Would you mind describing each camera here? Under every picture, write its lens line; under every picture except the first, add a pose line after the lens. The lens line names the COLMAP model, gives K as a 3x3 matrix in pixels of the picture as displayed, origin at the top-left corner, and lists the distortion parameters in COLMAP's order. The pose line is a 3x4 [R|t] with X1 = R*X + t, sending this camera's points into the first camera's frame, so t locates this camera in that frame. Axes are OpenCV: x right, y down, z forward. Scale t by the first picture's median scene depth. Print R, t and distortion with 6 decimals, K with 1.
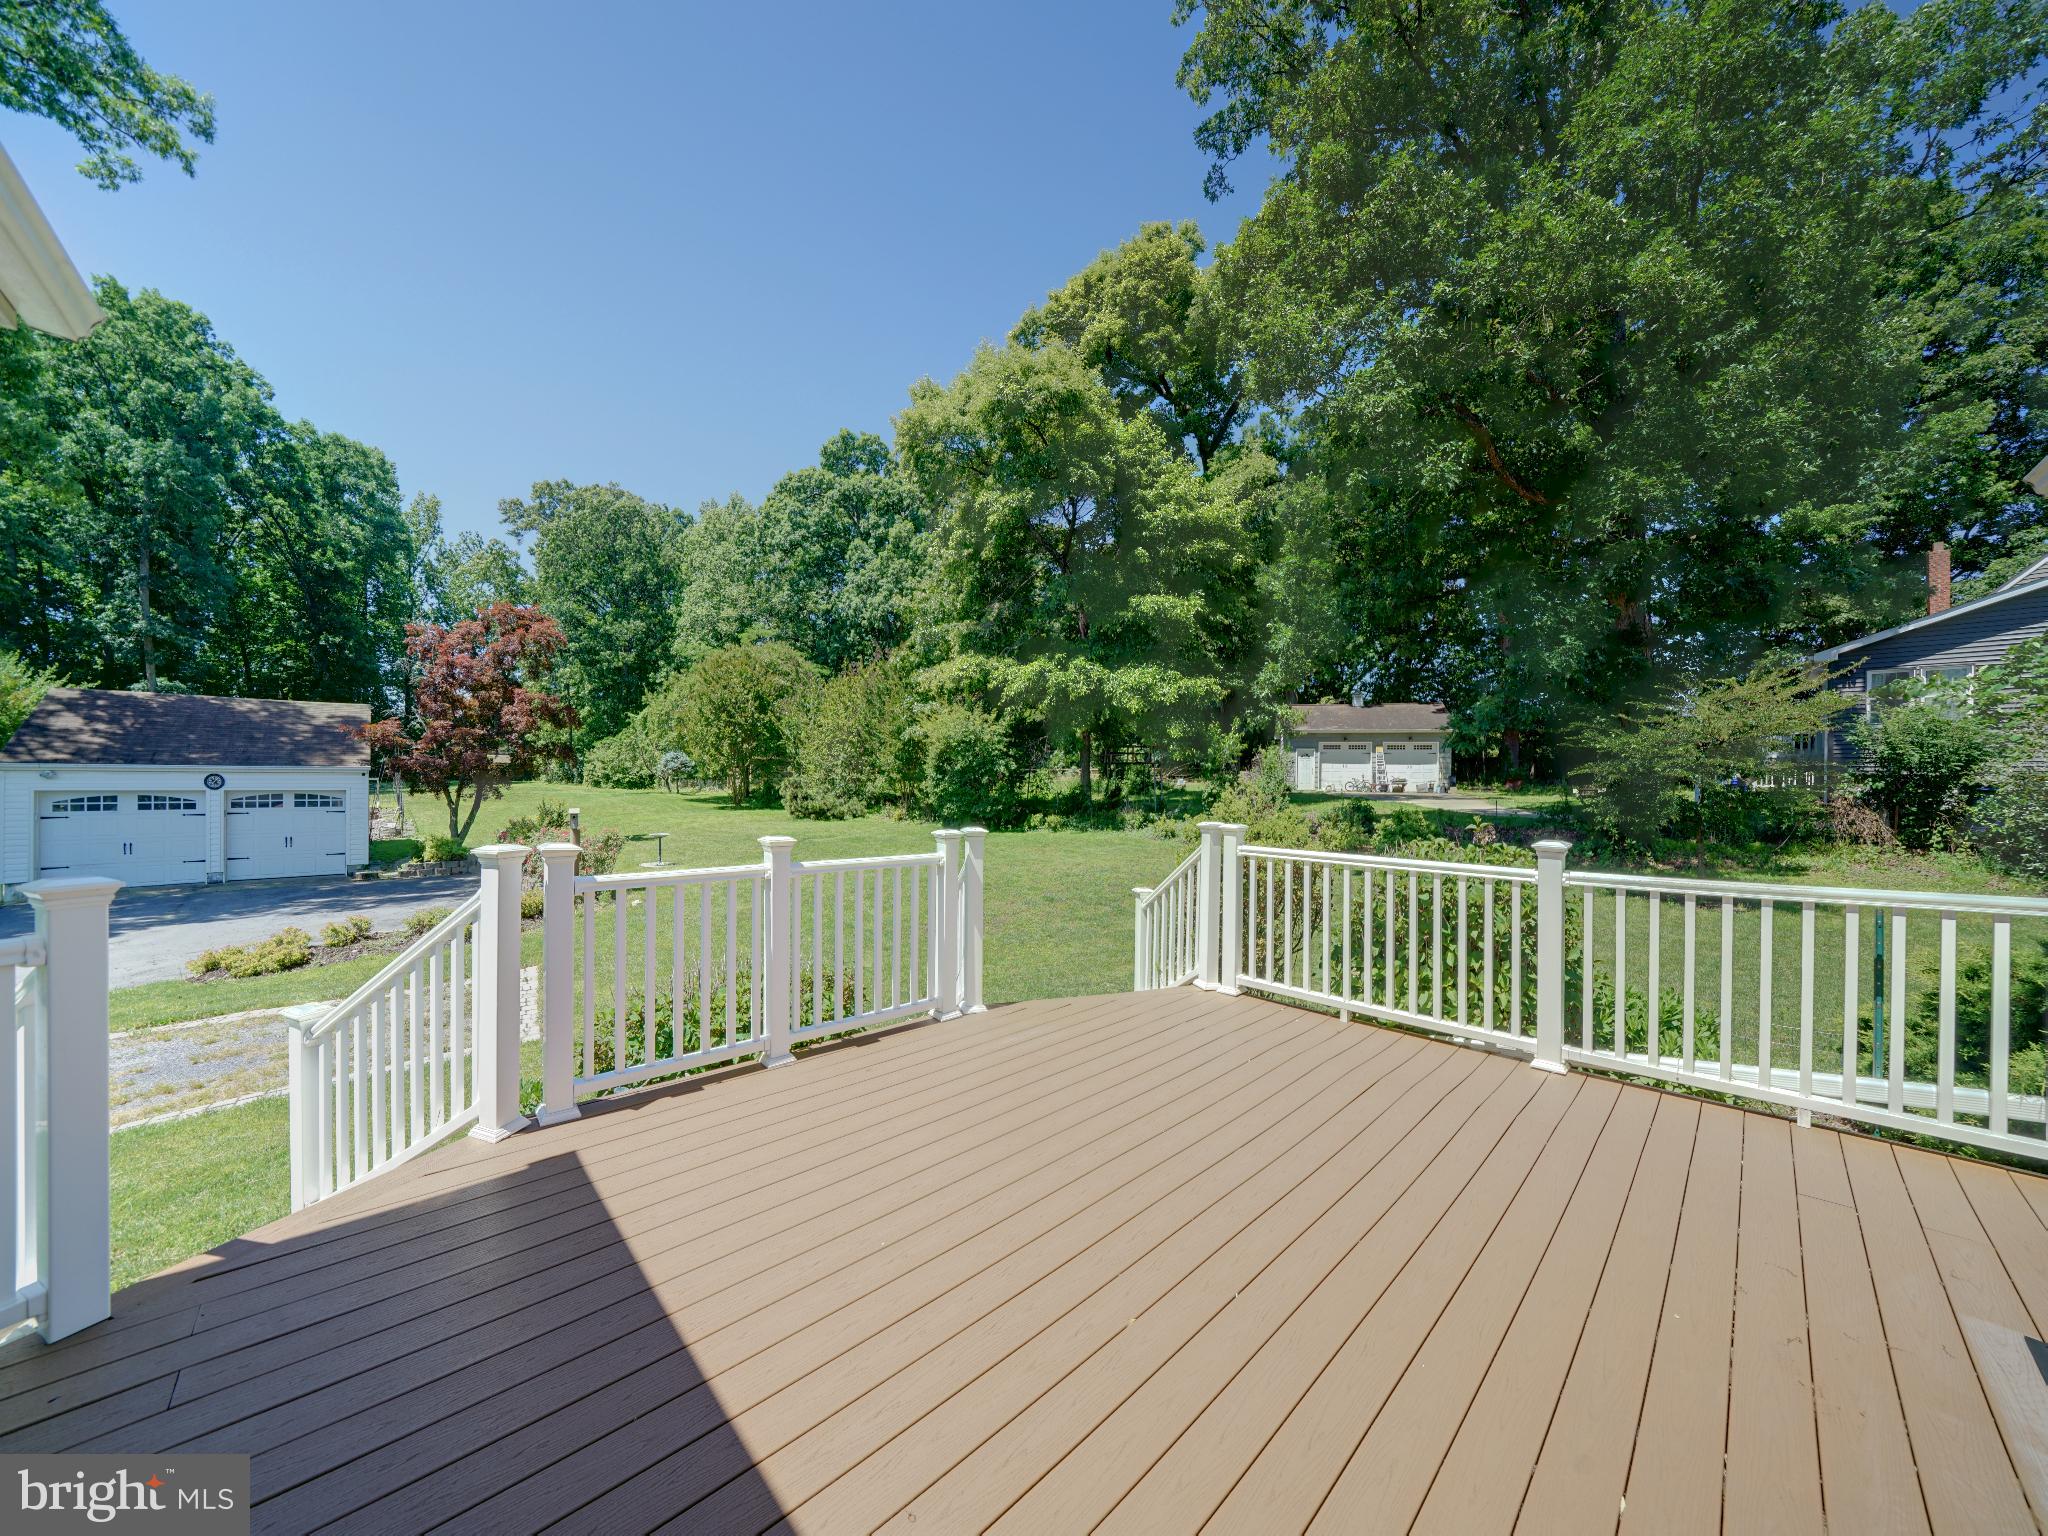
lens RADIAL K [[713.6, 0, 1021.7], [0, 713.6, 780.9], [0, 0, 1]] dist [-0.023977, 0.002996]
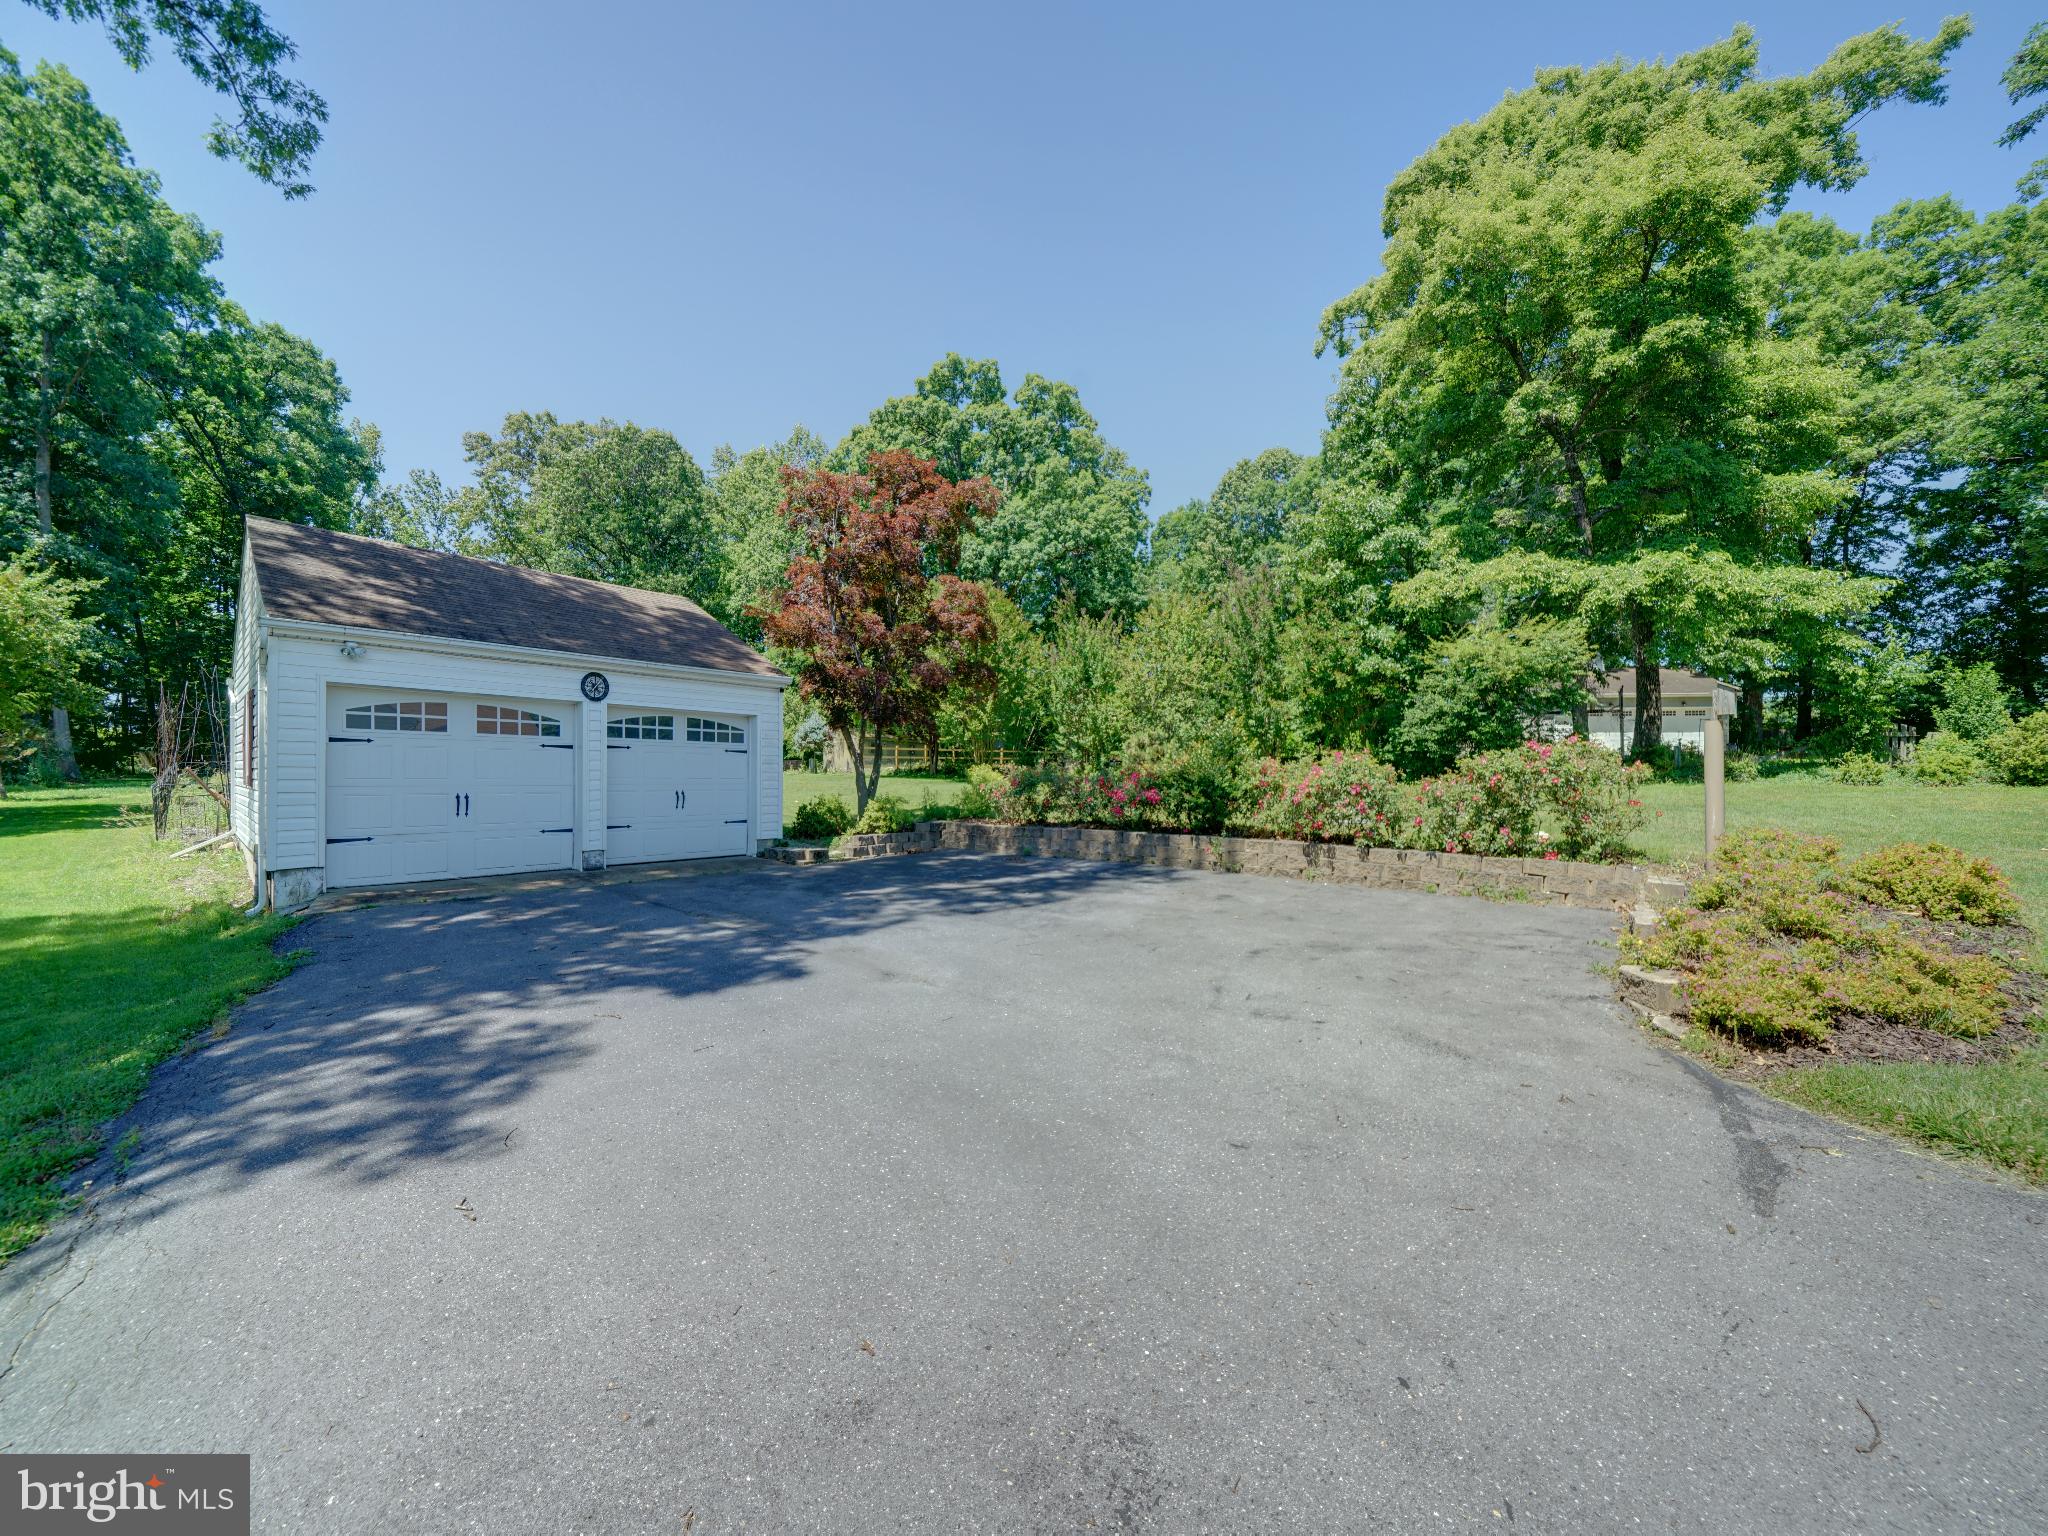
lens RADIAL K [[736.5, 0, 1019.7], [0, 736.5, 782.5], [0, 0, 1]] dist [-0.018945, 0.002458]
pose [[0.993415, -0.008884, 0.114227, -0.382710], [0.009403, 0.999948, -0.004006, 0.035581], [-0.114185, 0.005053, 0.993447, 0.163732]]
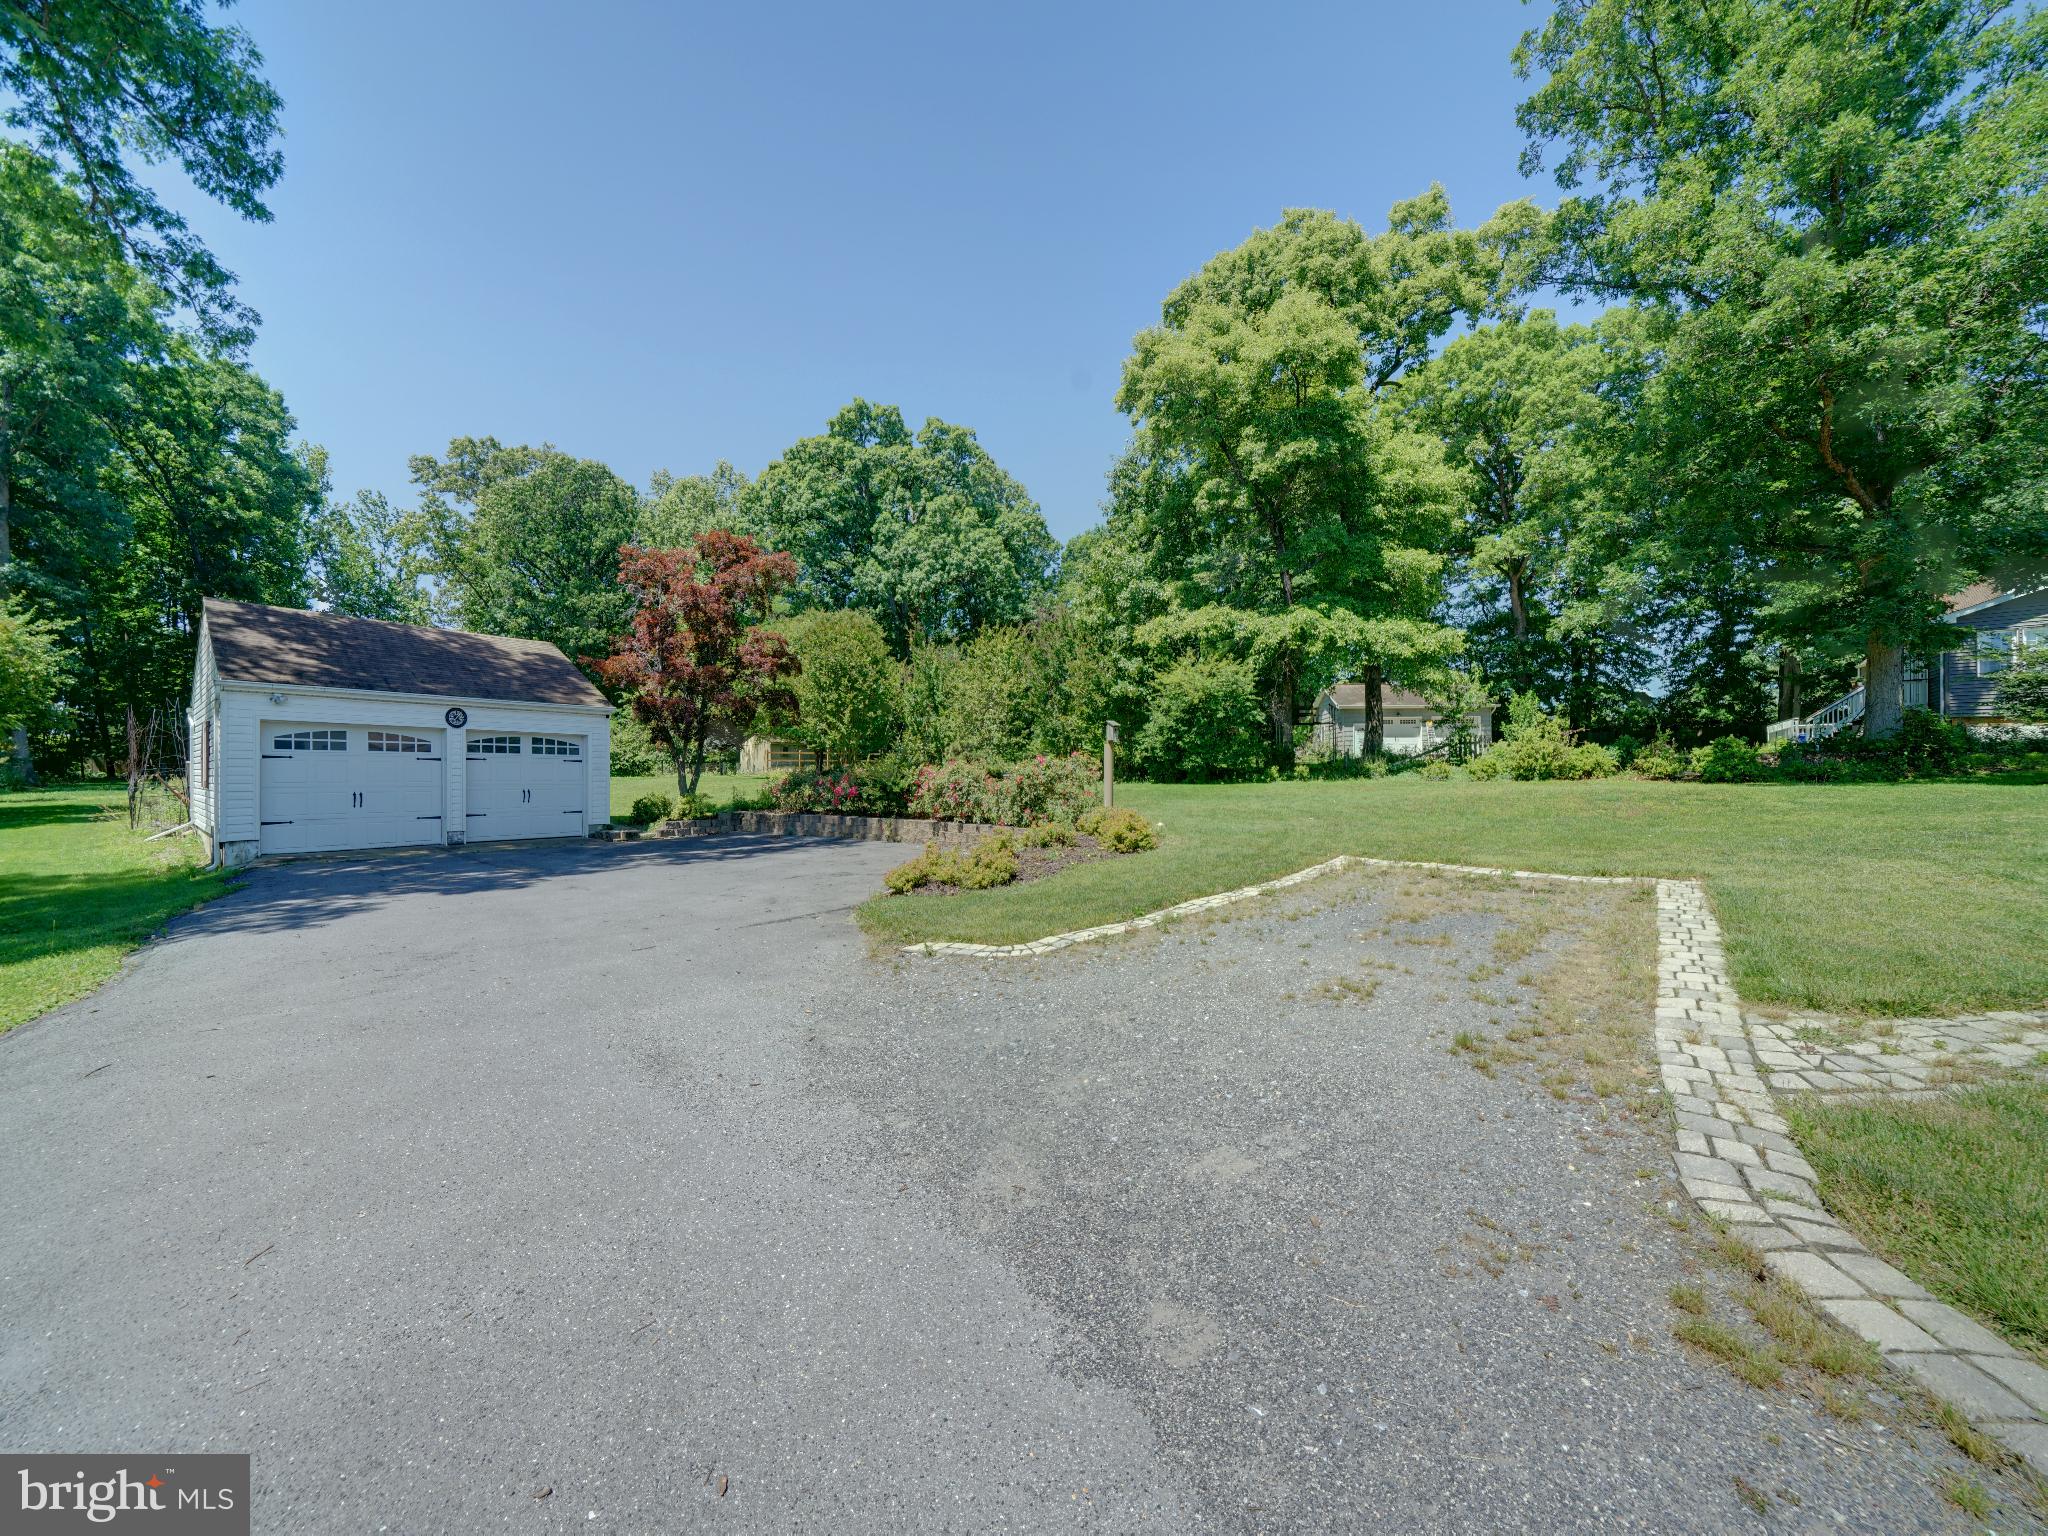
lens RADIAL K [[713.6, 0, 1021.7], [0, 713.6, 780.9], [0, 0, 1]] dist [-0.023977, 0.002996]
pose [[0.985595, -0.013858, 0.168554, -0.281837], [0.014965, 0.999874, -0.005302, 0.037681], [-0.168459, 0.007748, 0.985678, 0.039370]]
